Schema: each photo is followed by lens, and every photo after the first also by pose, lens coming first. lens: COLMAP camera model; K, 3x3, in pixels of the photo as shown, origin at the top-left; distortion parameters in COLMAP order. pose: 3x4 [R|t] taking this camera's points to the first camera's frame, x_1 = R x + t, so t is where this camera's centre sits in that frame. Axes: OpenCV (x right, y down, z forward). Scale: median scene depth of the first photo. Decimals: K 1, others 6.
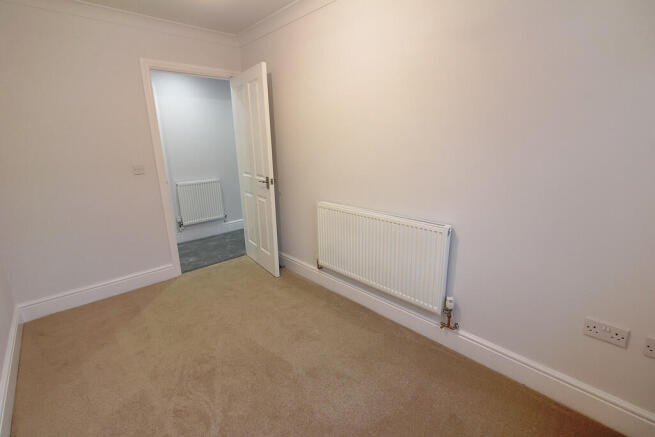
lens RADIAL K [[302.4, 0, 327.9], [0, 302.4, 217.7], [0, 0, 1]] dist [-0.001241, -0.000477]
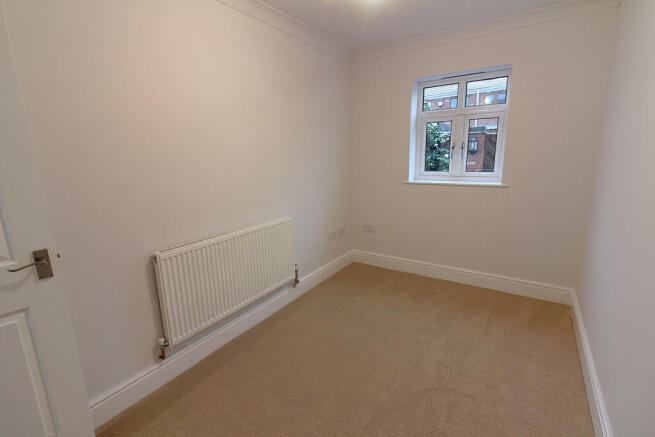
lens RADIAL K [[302.4, 0, 327.8], [0, 302.4, 221.1], [0, 0, 1]] dist [-0.001241, -0.000477]
pose [[-0.253184, -0.180907, 0.950353, -0.823300], [0.268103, 0.930762, 0.248603, -0.206438], [-0.929526, 0.317734, -0.187152, 0.864521]]
